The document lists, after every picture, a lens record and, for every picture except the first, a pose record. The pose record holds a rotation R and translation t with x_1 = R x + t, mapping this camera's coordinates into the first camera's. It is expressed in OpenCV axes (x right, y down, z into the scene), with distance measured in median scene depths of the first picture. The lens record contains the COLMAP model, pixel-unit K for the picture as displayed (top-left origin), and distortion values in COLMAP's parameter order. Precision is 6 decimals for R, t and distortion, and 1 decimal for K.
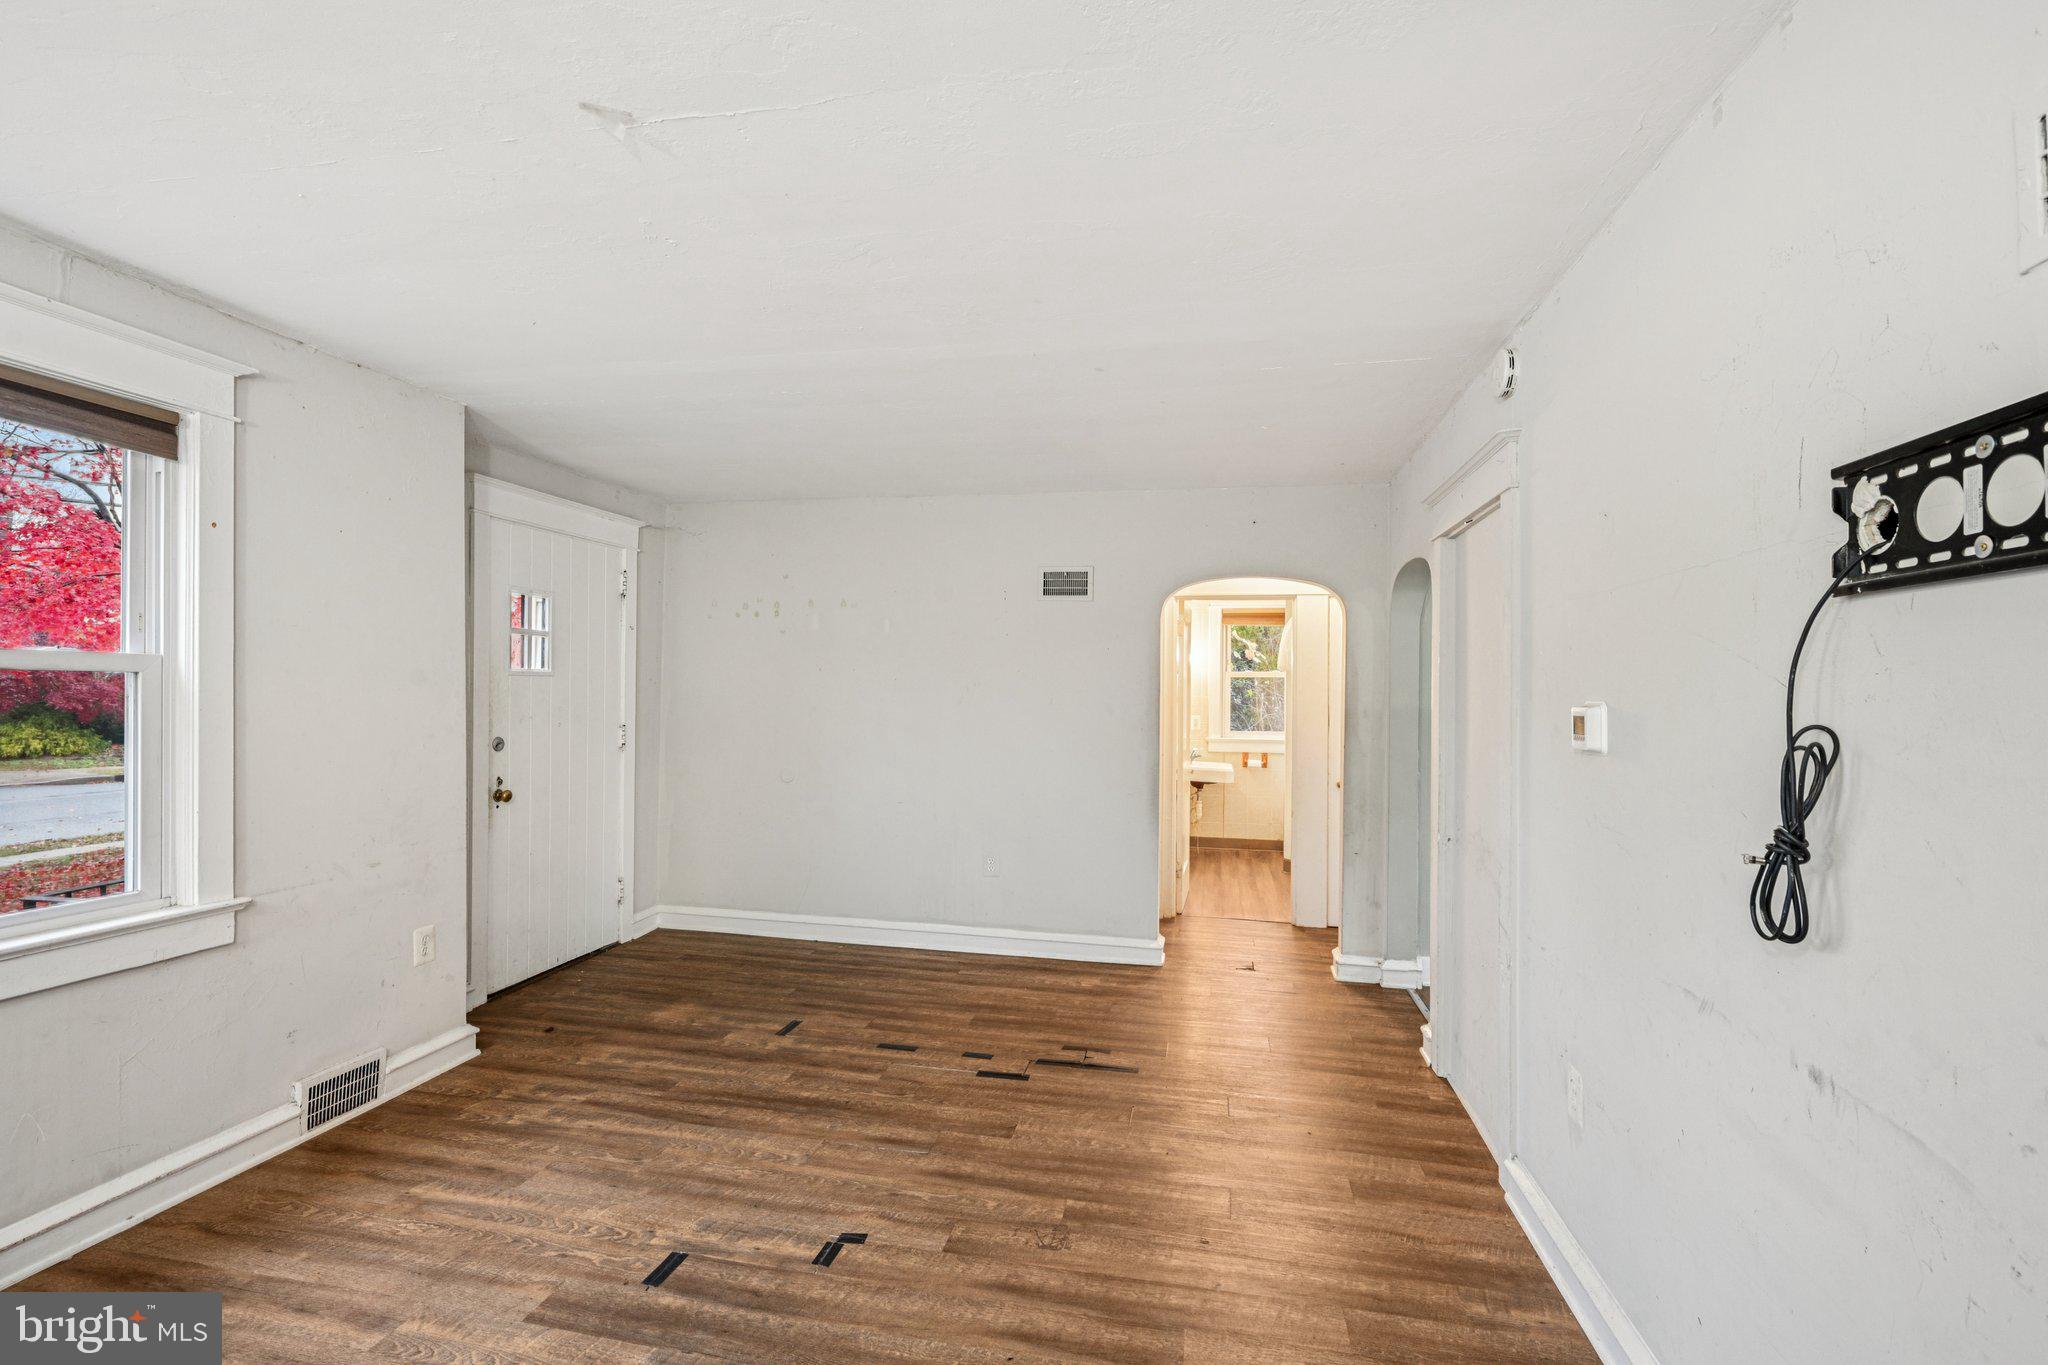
lens RADIAL K [[918.9, 0, 1026.7], [0, 918.9, 682.4], [0, 0, 1]] dist [-0.001165, -0.000236]
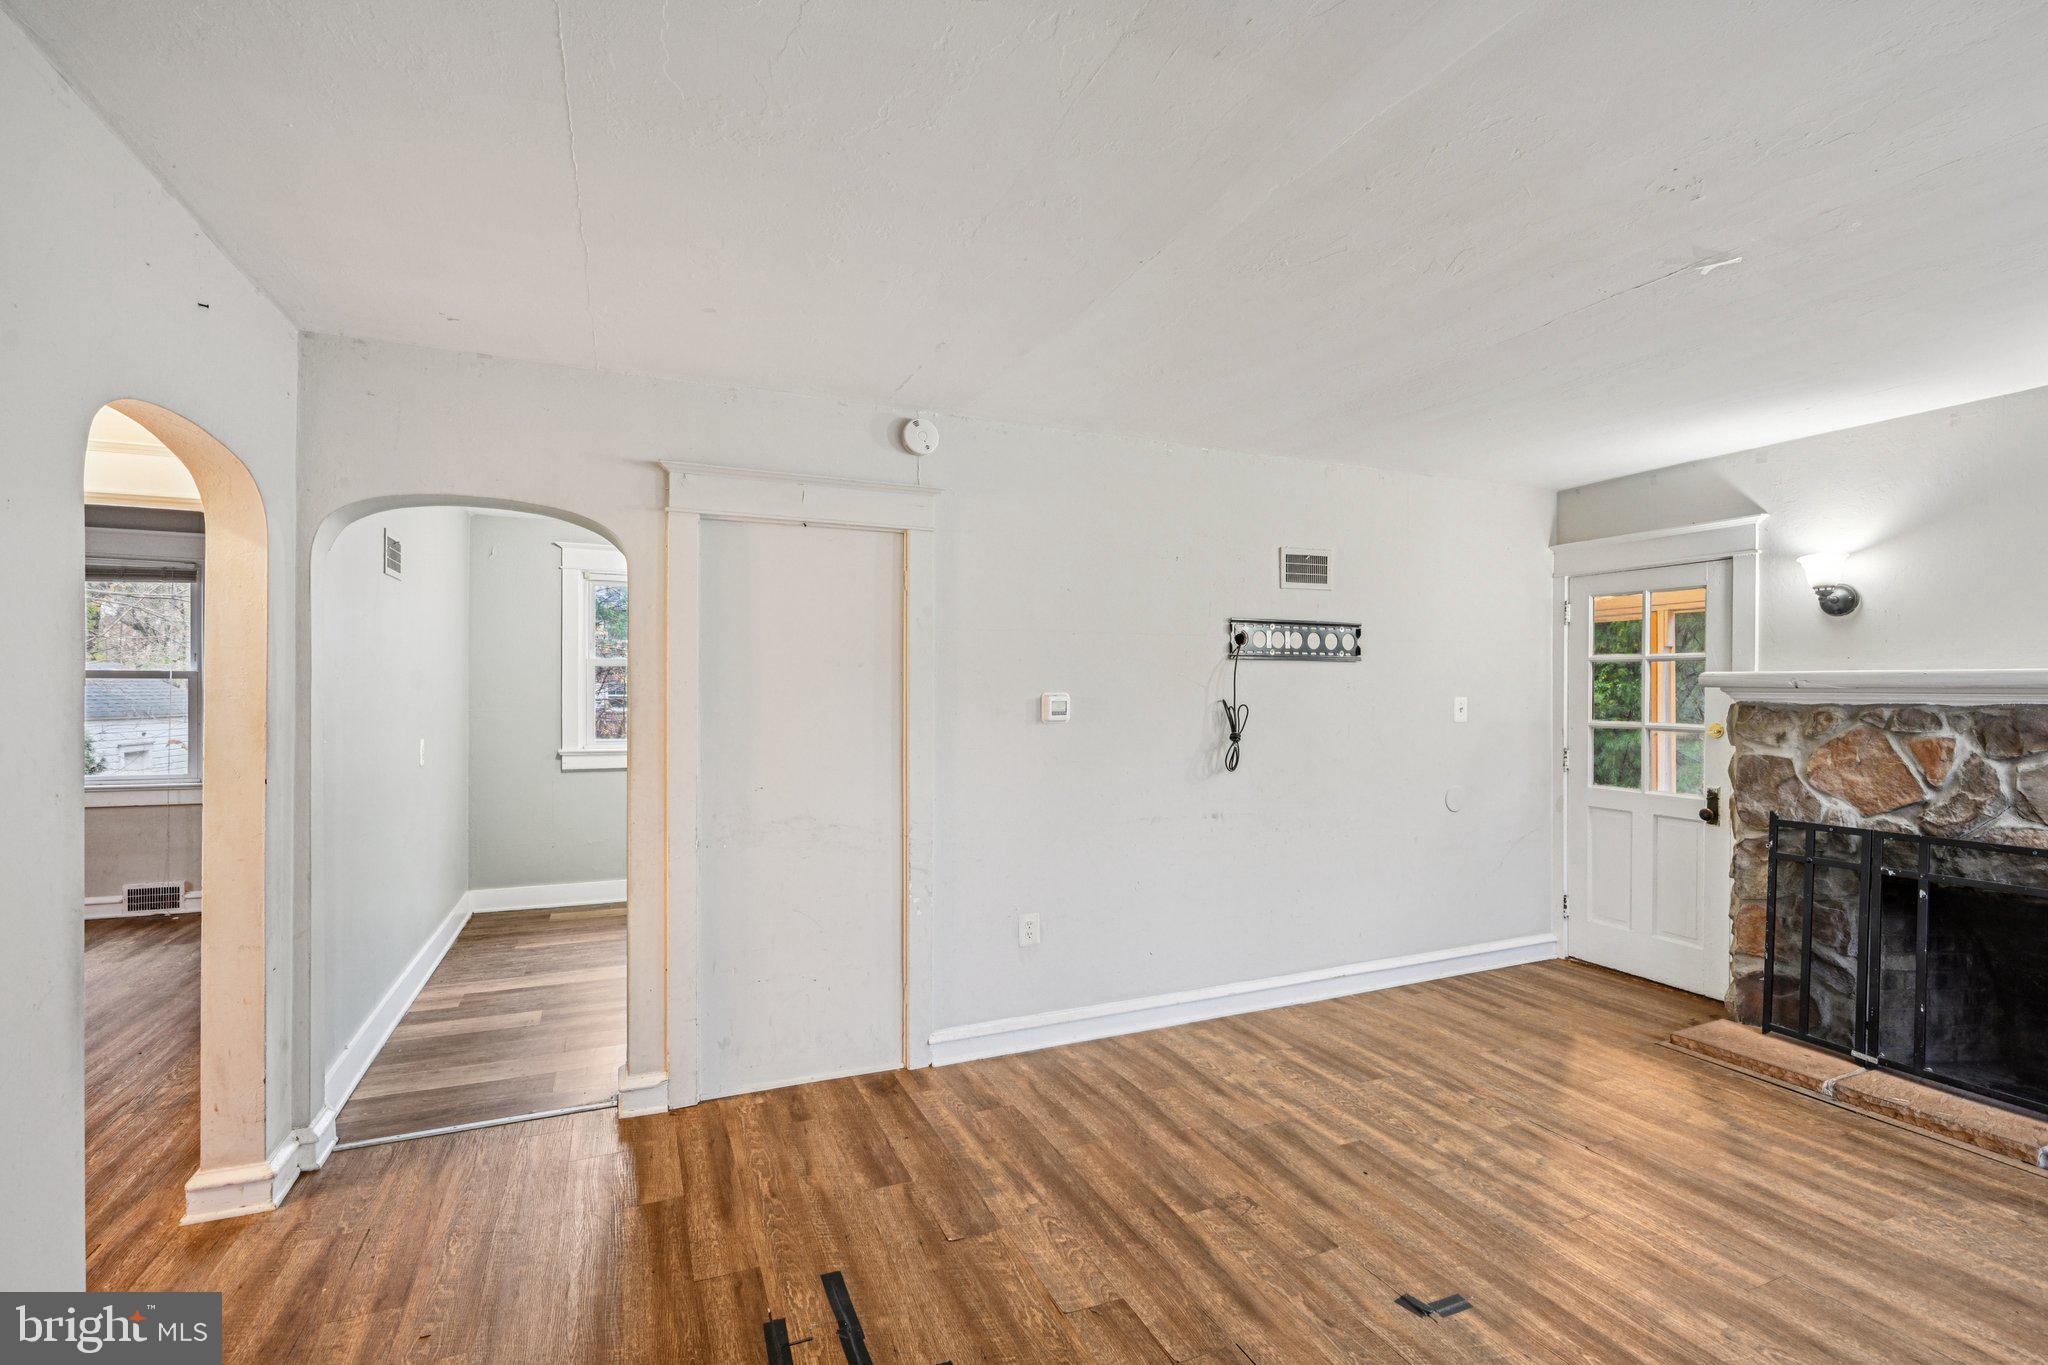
lens RADIAL K [[918.9, 0, 1019.2], [0, 918.9, 686.0], [0, 0, 1]] dist [-0.001165, -0.000236]
pose [[-0.576723, -0.010750, 0.816869, -0.657780], [-0.022461, 0.999744, -0.002701, 0.013274], [-0.816631, -0.019905, -0.576817, 1.751392]]
